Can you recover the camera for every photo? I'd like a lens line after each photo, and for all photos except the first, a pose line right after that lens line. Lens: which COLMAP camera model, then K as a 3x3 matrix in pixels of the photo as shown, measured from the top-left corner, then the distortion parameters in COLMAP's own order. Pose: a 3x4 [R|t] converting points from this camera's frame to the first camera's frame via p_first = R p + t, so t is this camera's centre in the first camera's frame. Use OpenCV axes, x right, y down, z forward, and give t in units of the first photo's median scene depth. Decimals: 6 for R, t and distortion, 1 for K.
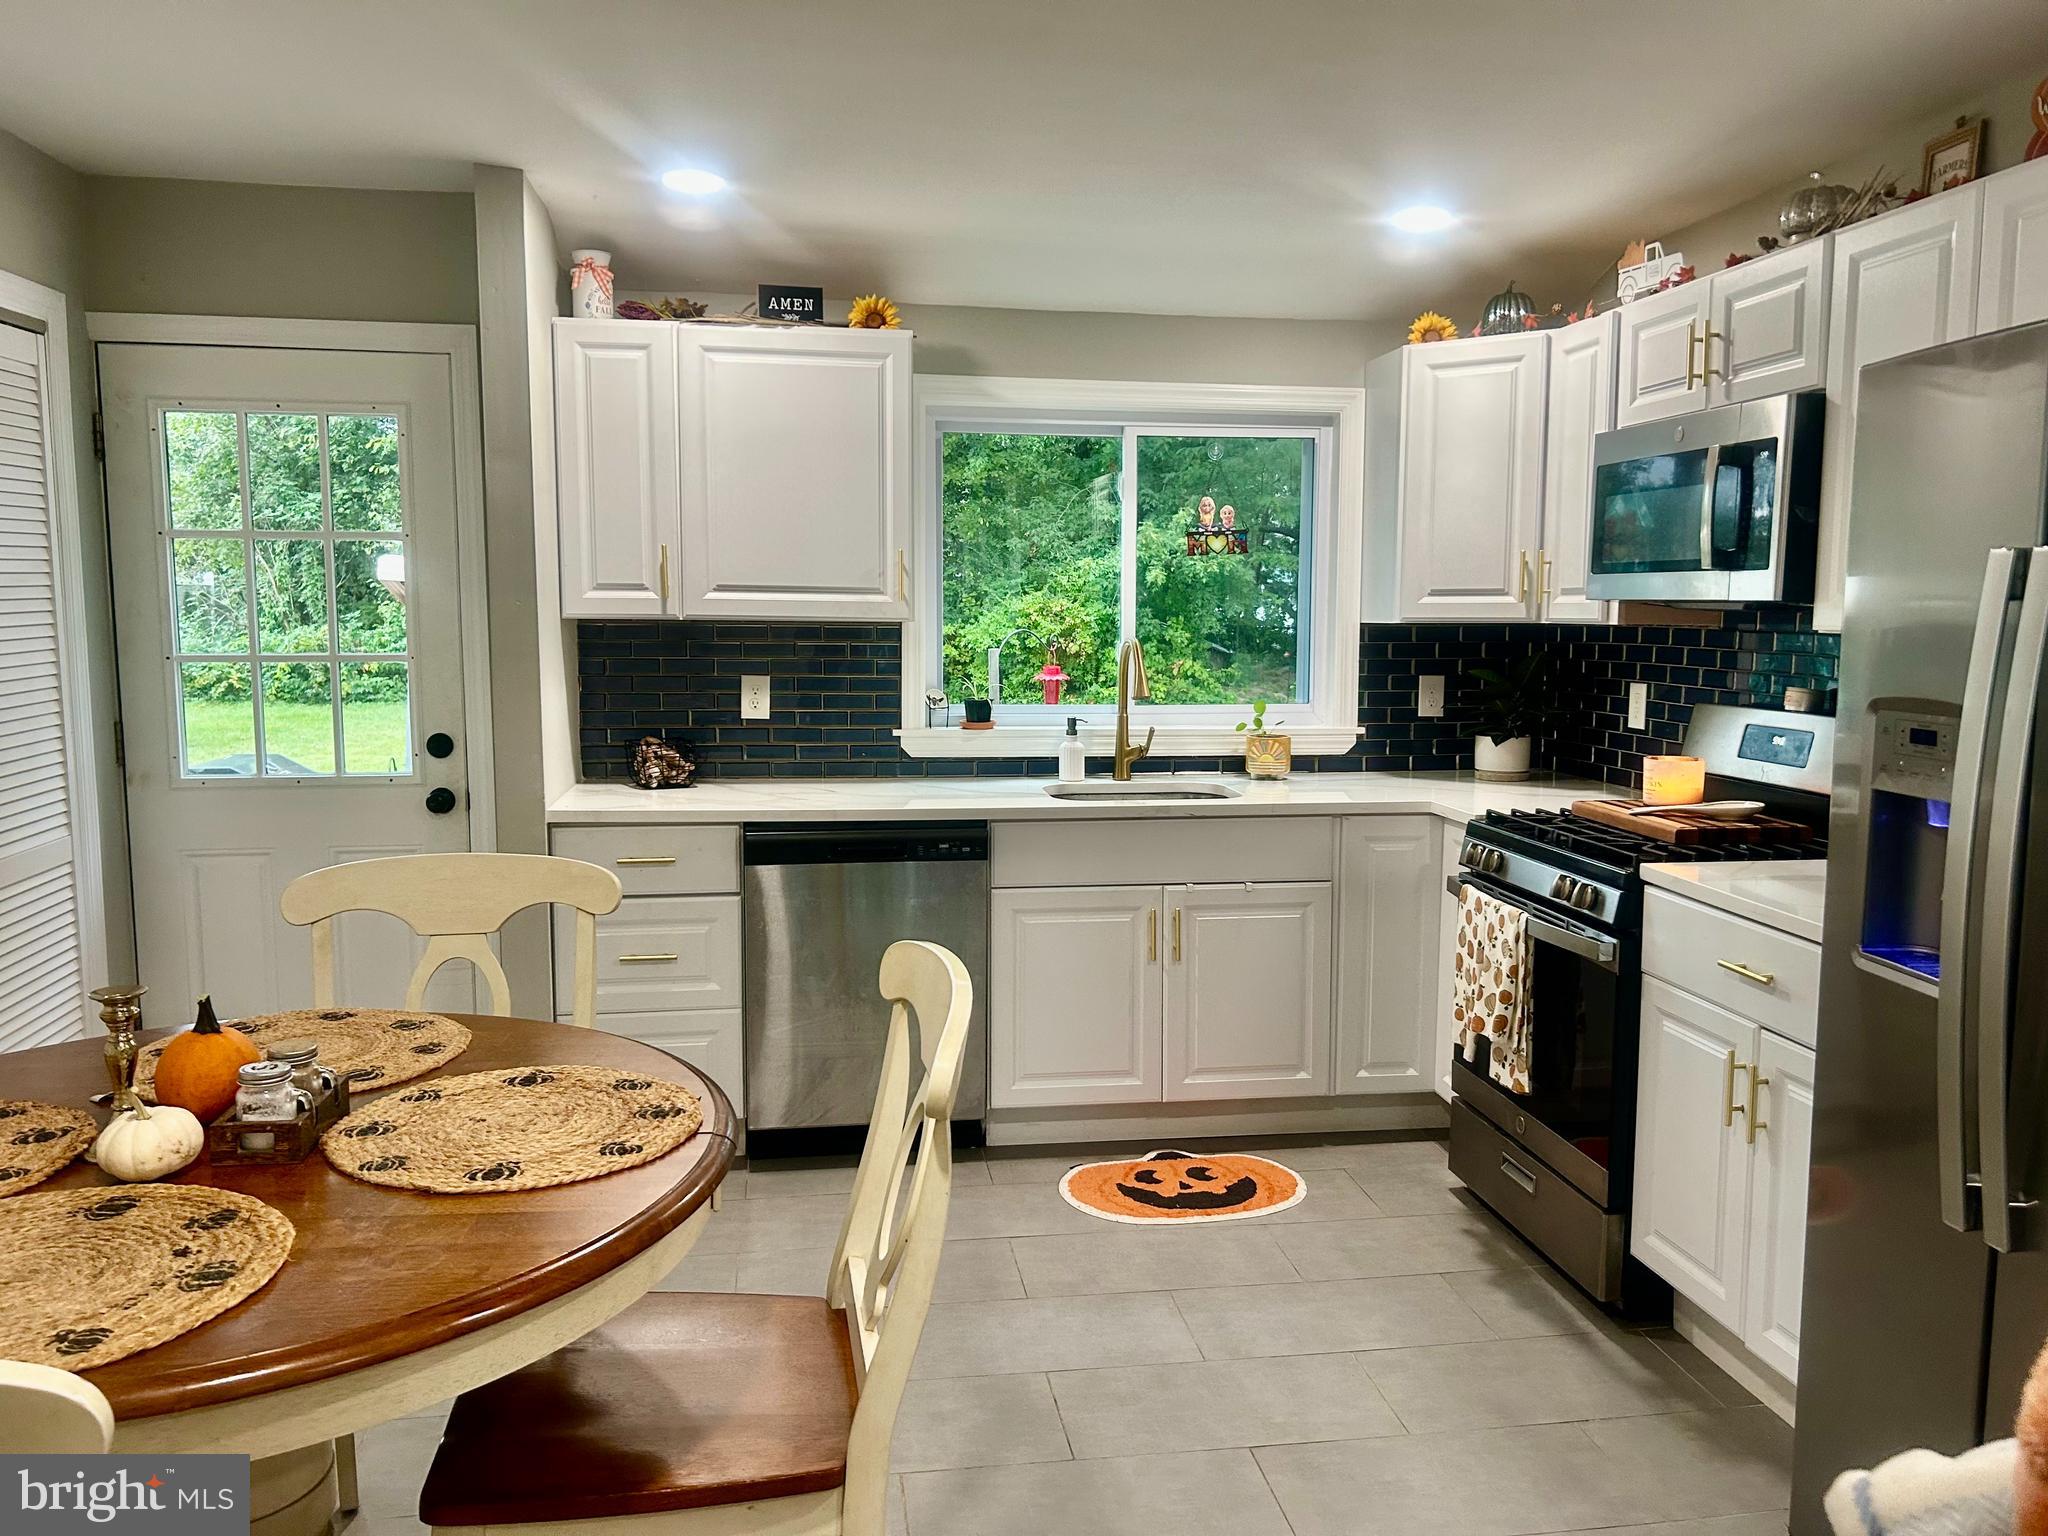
lens RADIAL K [[1533.8, 0, 1042.2], [0, 1533.8, 765.3], [0, 0, 1]] dist [0.065647, -0.071256]
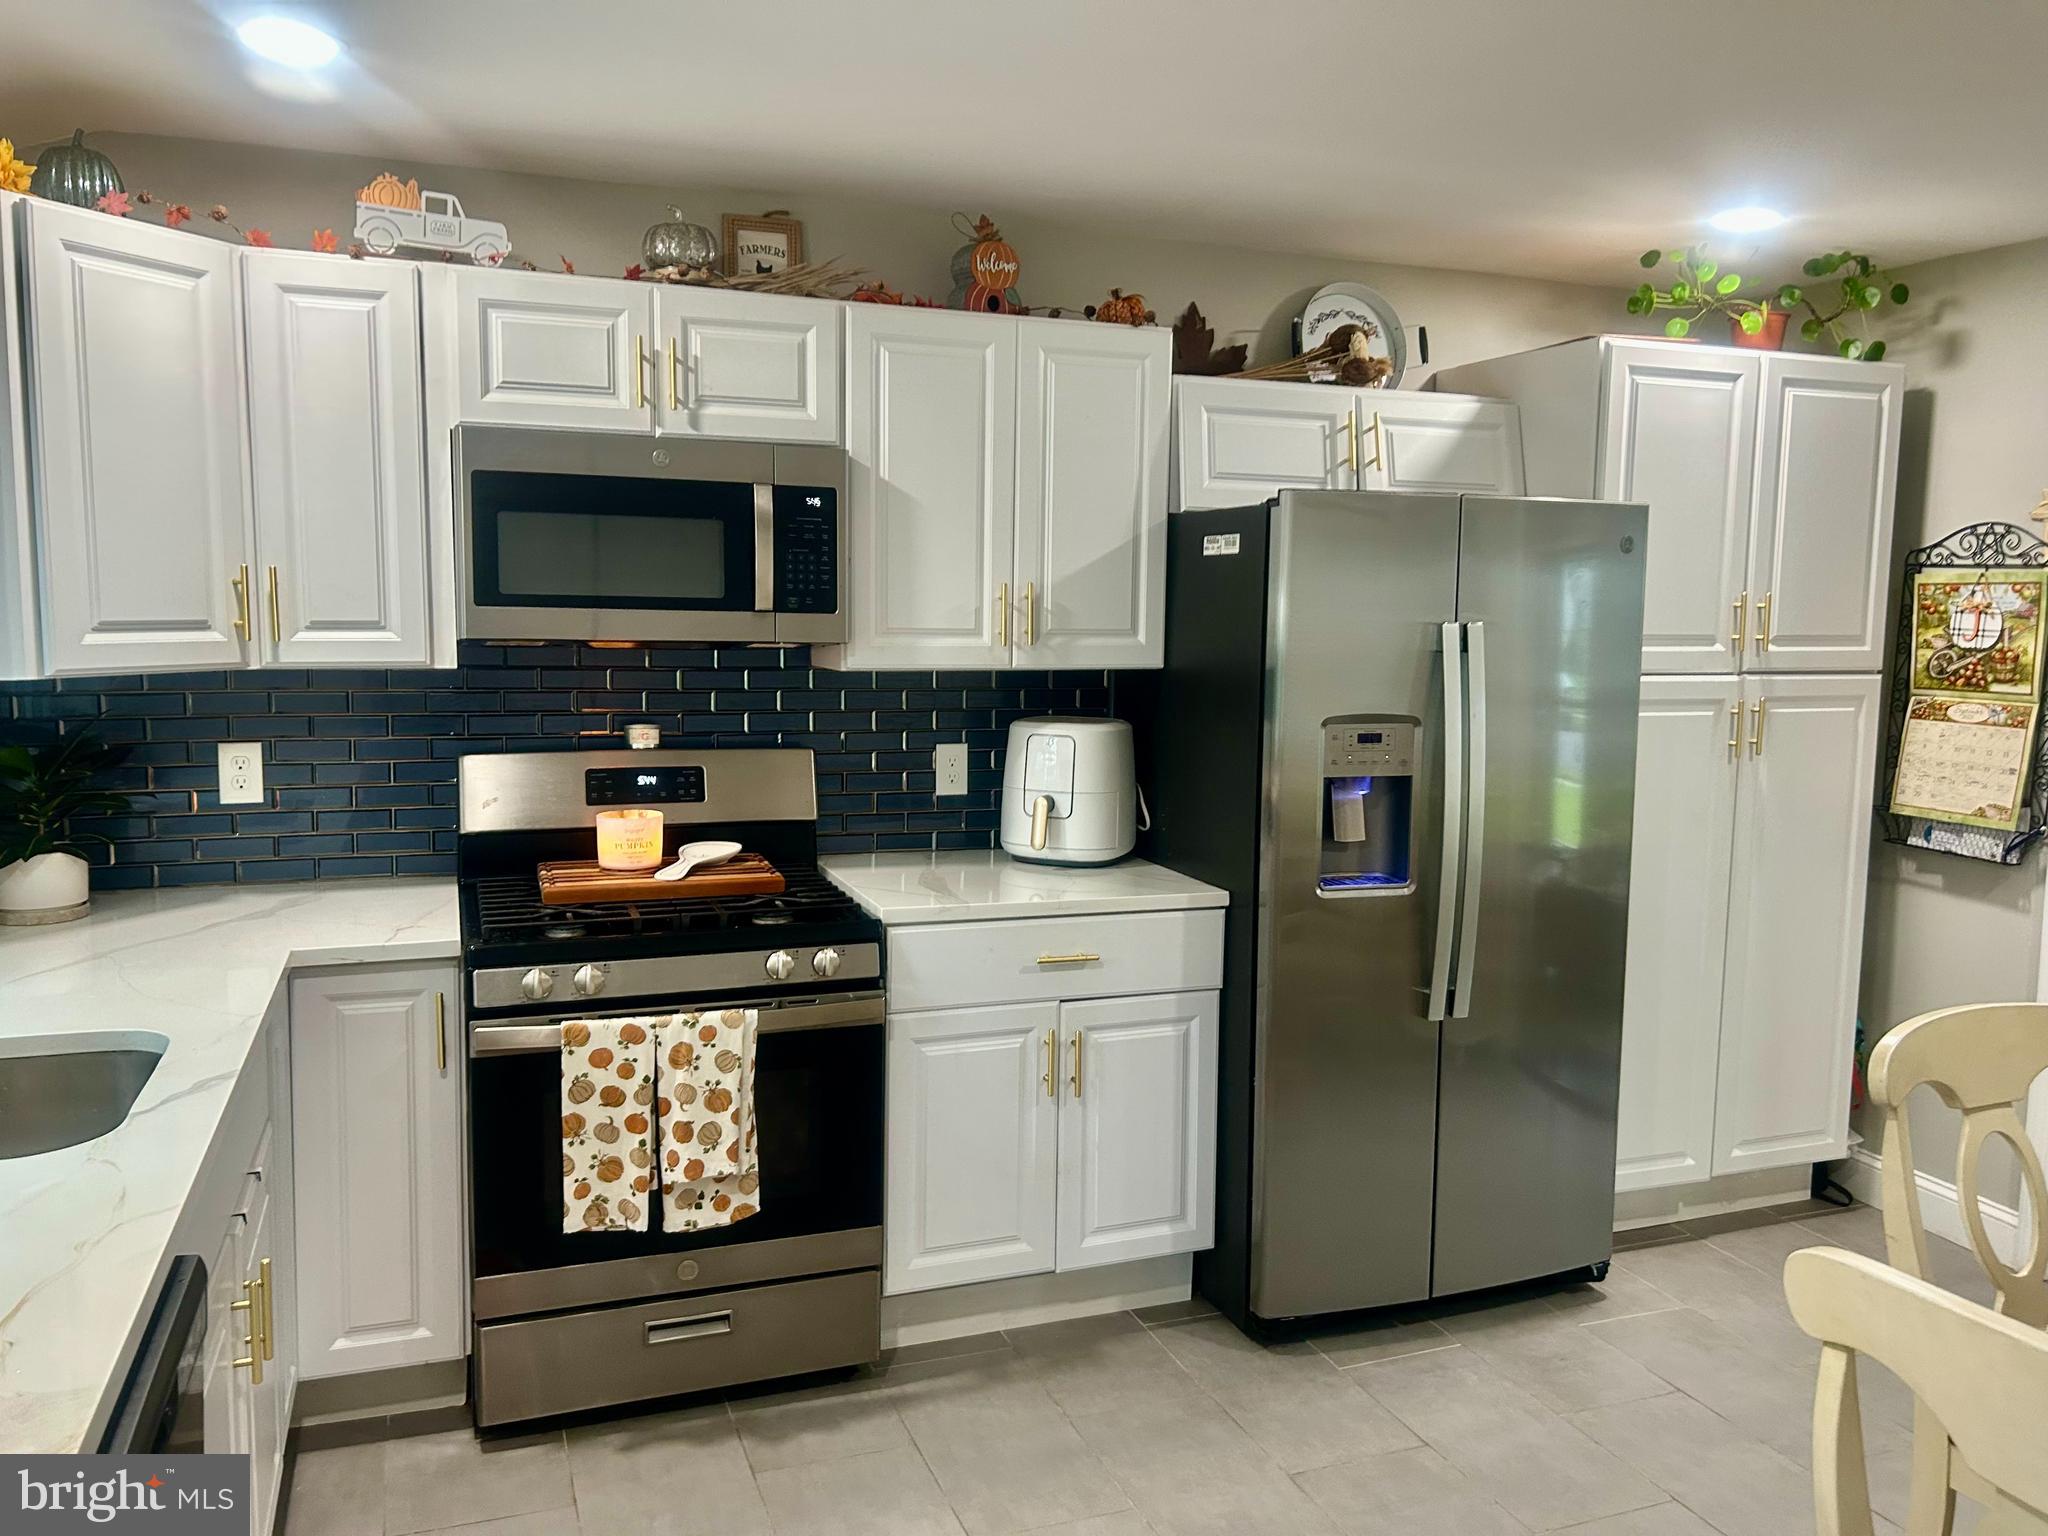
lens RADIAL K [[1533.8, 0, 1019.4], [0, 1533.8, 761.6], [0, 0, 1]] dist [0.065647, -0.071256]
pose [[-0.198400, -0.111675, 0.973738, -0.529750], [0.088210, 0.987421, 0.131217, -0.138312], [-0.976144, 0.111927, -0.186053, 0.983444]]
